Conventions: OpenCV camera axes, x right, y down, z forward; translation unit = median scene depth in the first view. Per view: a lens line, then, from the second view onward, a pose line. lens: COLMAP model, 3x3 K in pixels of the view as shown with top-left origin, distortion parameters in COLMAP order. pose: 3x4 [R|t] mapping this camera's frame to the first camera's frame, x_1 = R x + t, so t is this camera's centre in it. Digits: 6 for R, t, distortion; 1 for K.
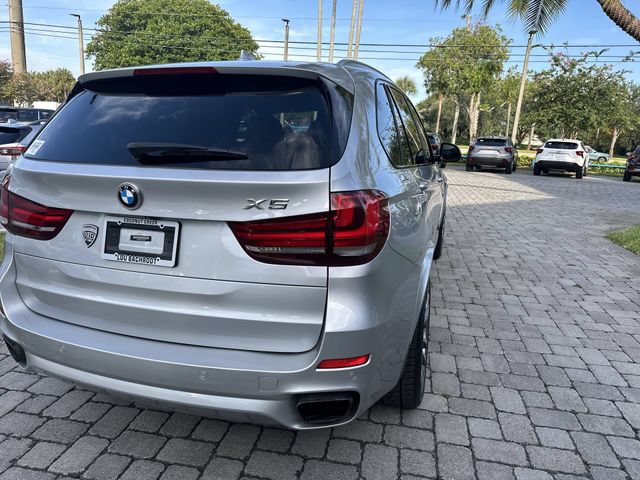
lens RADIAL K [[452.0, 0, 318.4], [0, 452.0, 233.7], [0, 0, 1]] dist [0.032369, -0.042751]
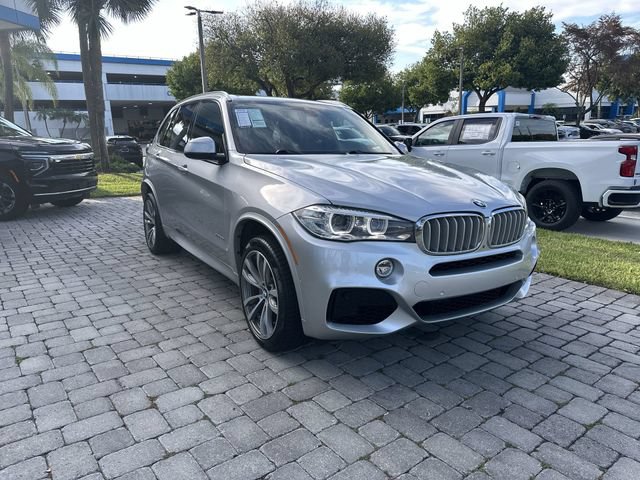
lens RADIAL K [[452.0, 0, 318.9], [0, 452.0, 234.3], [0, 0, 1]] dist [0.032369, -0.042751]
pose [[-0.651621, 0.123820, -0.748371, 0.930195], [-0.187450, 0.929704, 0.317038, -0.395870], [0.735019, 0.346870, -0.582605, 1.994595]]
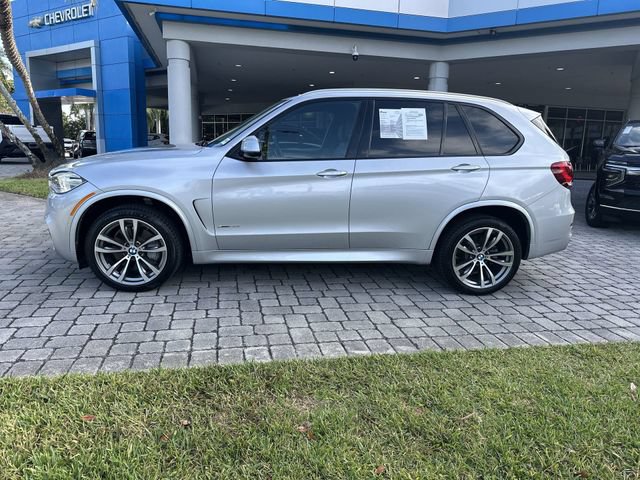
lens RADIAL K [[452.0, 0, 318.7], [0, 452.0, 234.9], [0, 0, 1]] dist [0.032369, -0.042751]
pose [[-0.397419, -0.238006, 0.886234, -1.213859], [0.149959, 0.935950, 0.318605, -0.369867], [-0.905301, 0.259518, -0.336274, 1.594880]]
